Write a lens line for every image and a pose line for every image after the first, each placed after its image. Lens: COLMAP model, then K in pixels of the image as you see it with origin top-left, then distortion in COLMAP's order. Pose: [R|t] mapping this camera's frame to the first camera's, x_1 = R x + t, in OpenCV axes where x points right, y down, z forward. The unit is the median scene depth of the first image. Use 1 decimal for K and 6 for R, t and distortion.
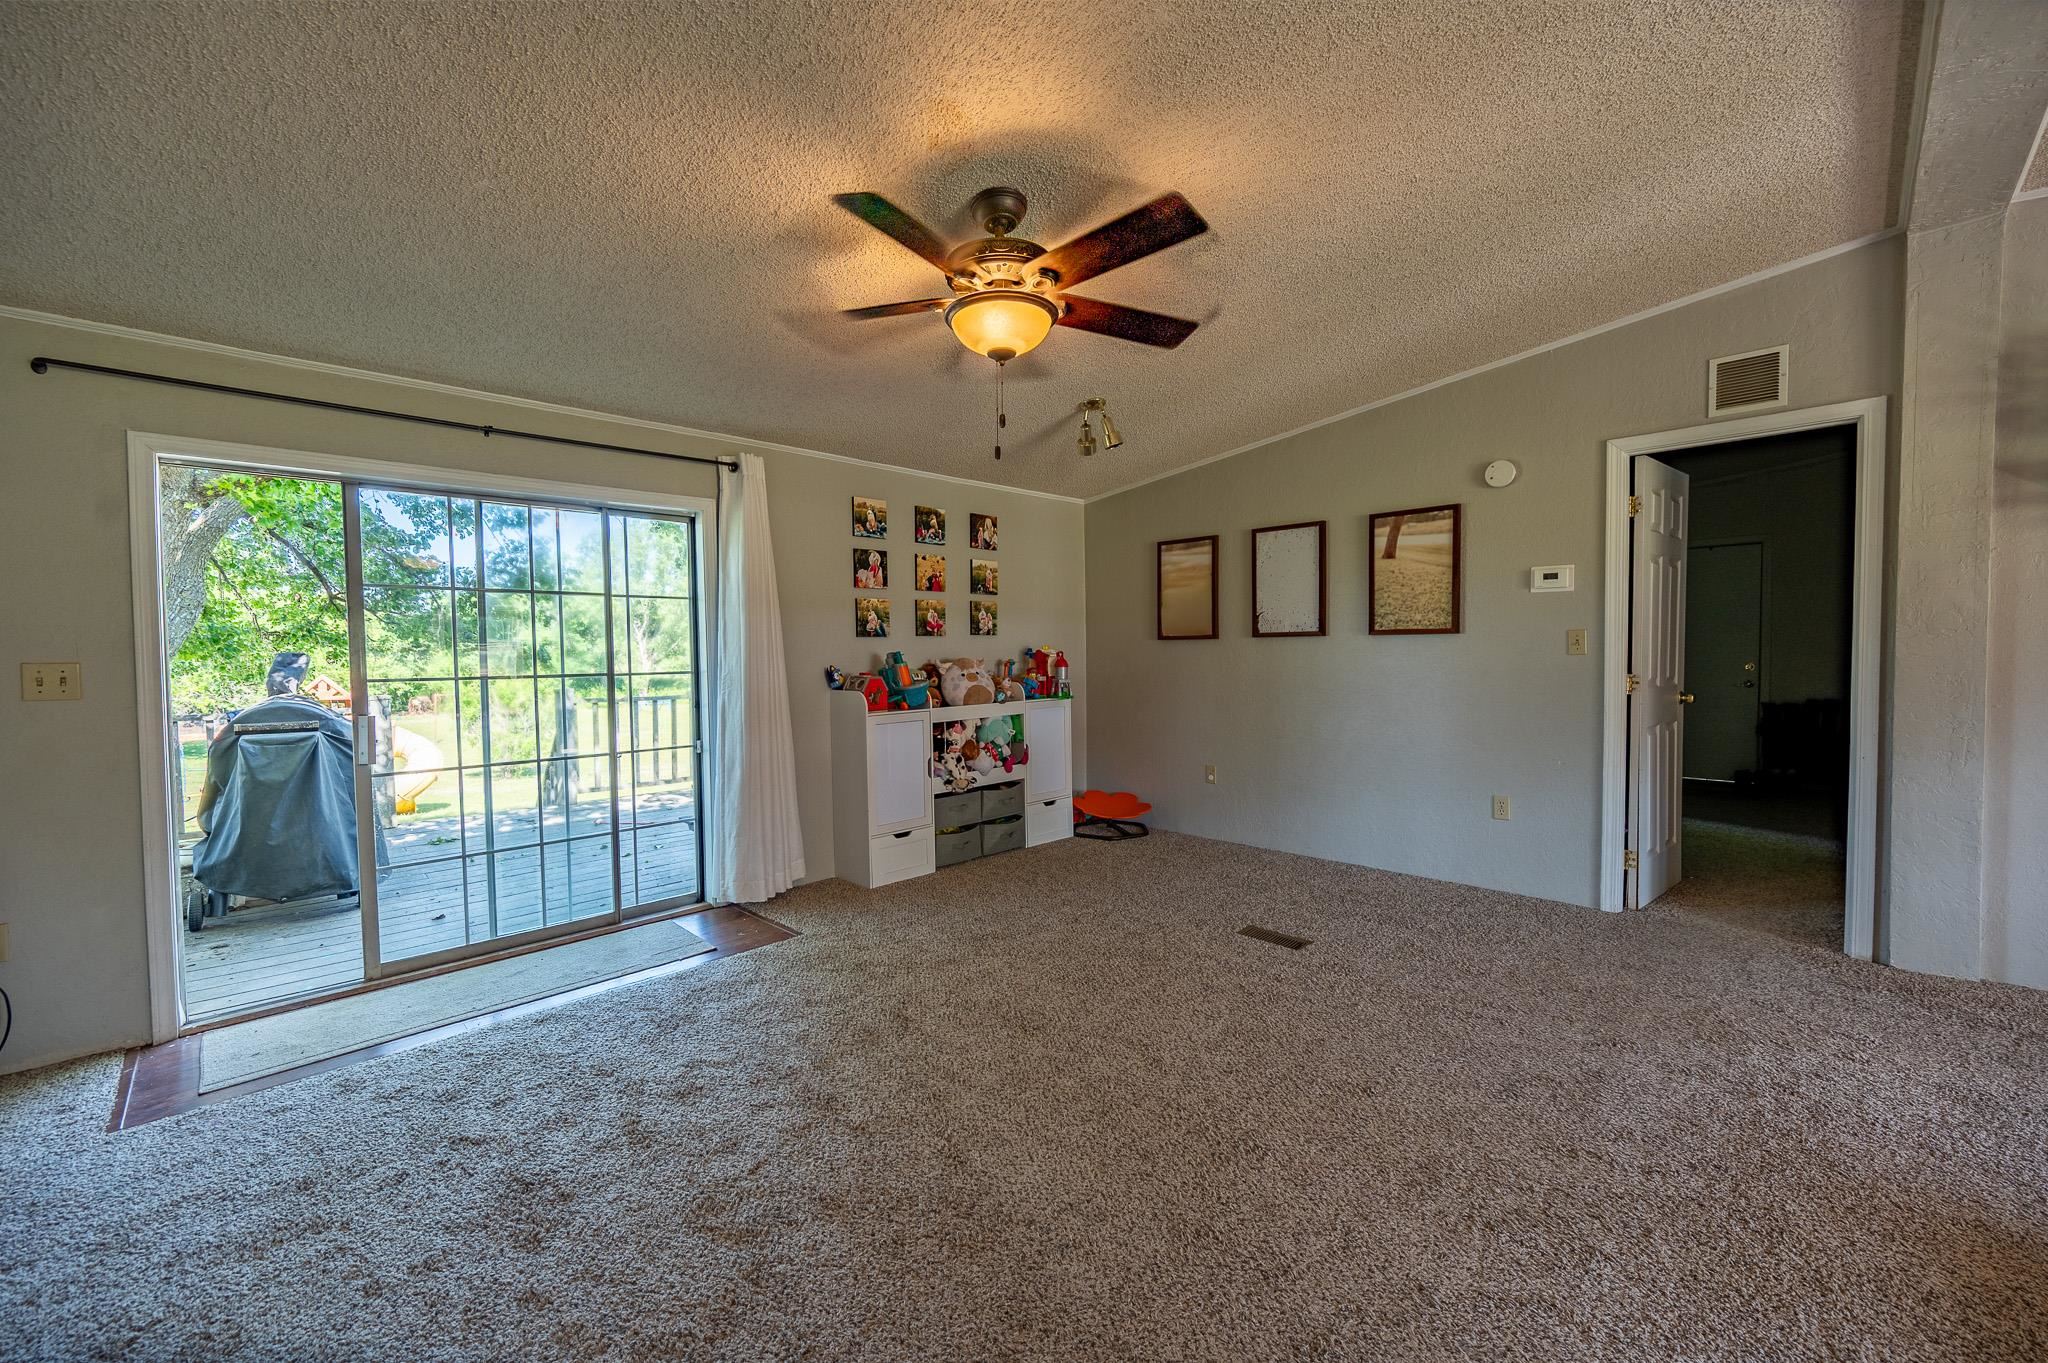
lens RADIAL K [[804.5, 0, 1025.1], [0, 804.5, 676.4], [0, 0, 1]] dist [-0.000363, 0.000263]
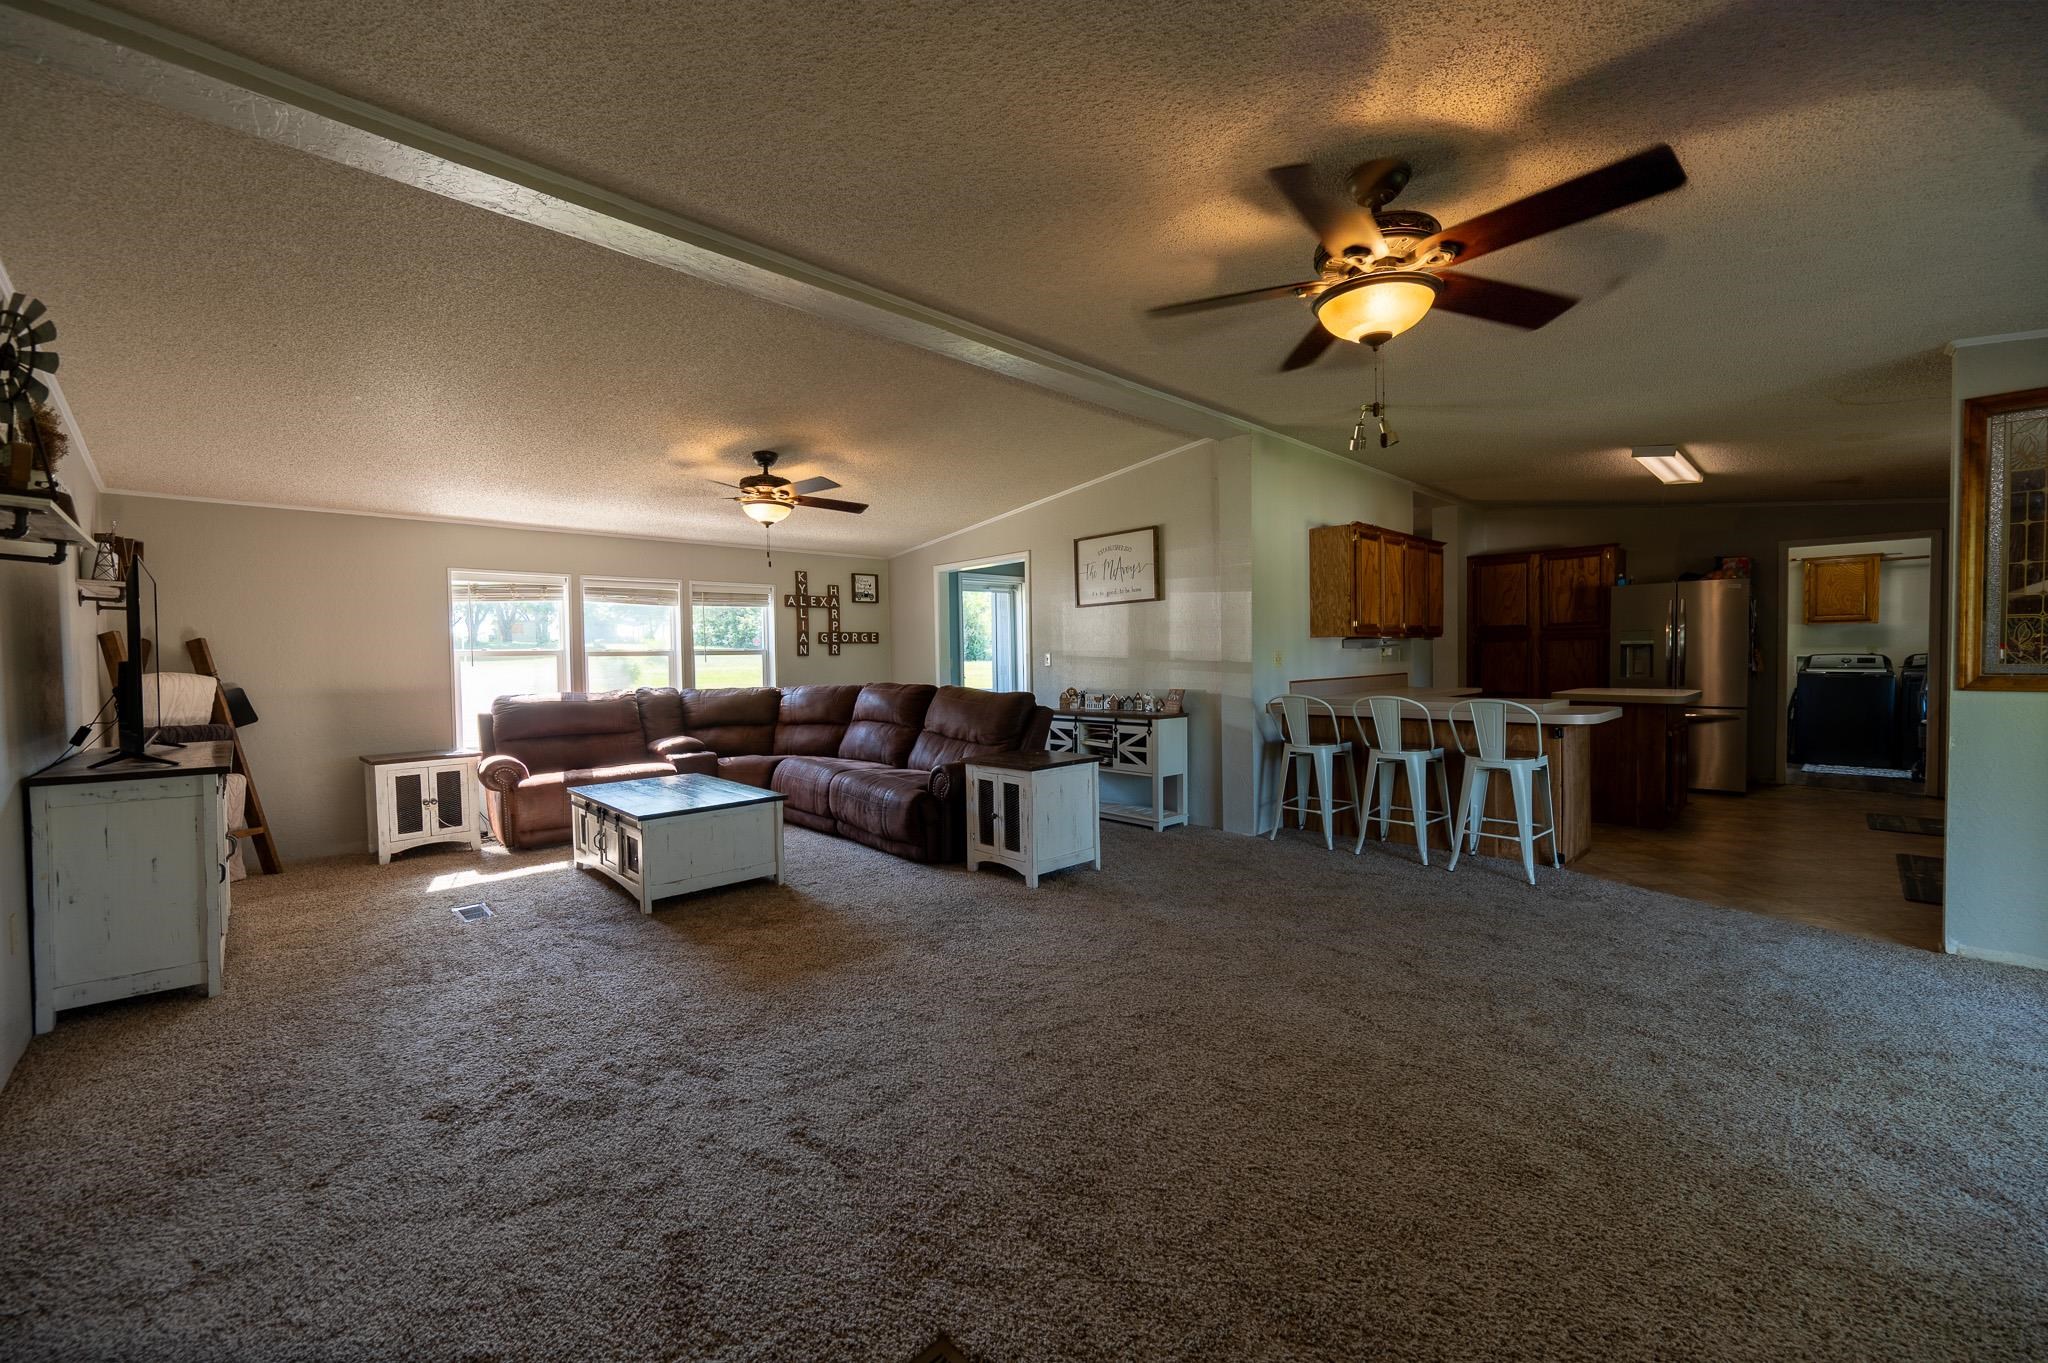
lens RADIAL K [[804.5, 0, 1024.3], [0, 804.5, 678.5], [0, 0, 1]] dist [-0.000363, 0.000263]
pose [[-0.999588, 0.028630, 0.002243, 0.202103], [0.028713, 0.997783, 0.060044, -0.036115], [-0.000519, 0.060083, -0.998193, 1.023619]]
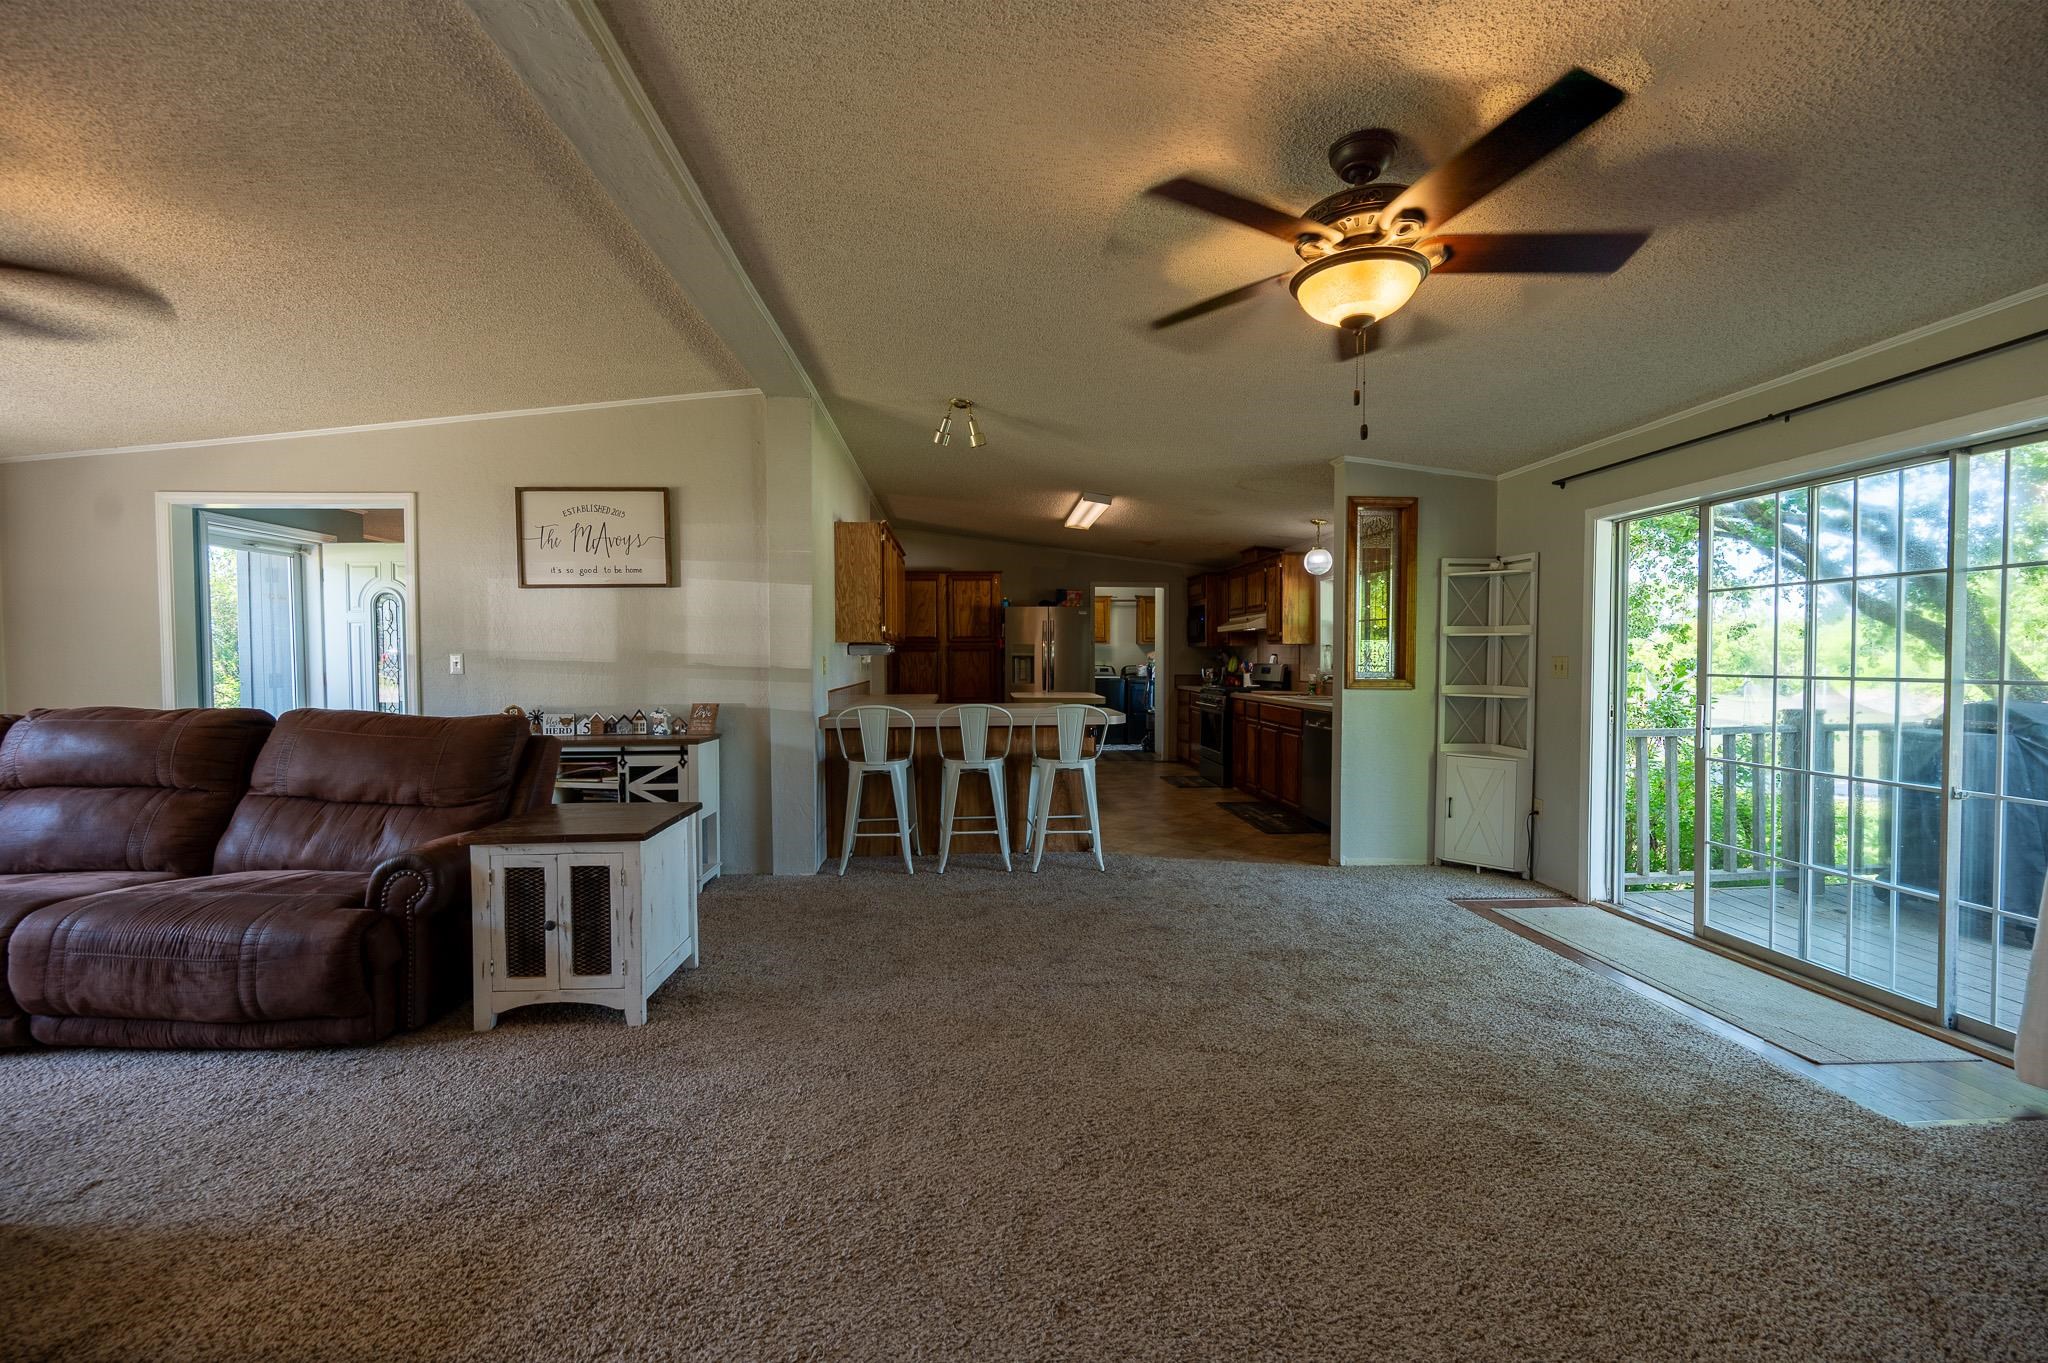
lens RADIAL K [[804.5, 0, 1023.7], [0, 804.5, 679.7], [0, 0, 1]] dist [-0.000363, 0.000263]
pose [[-0.646077, 0.034545, -0.762490, 0.463649], [-0.014274, 0.998254, 0.057321, -0.026888], [0.763139, 0.047917, -0.644456, 0.681762]]
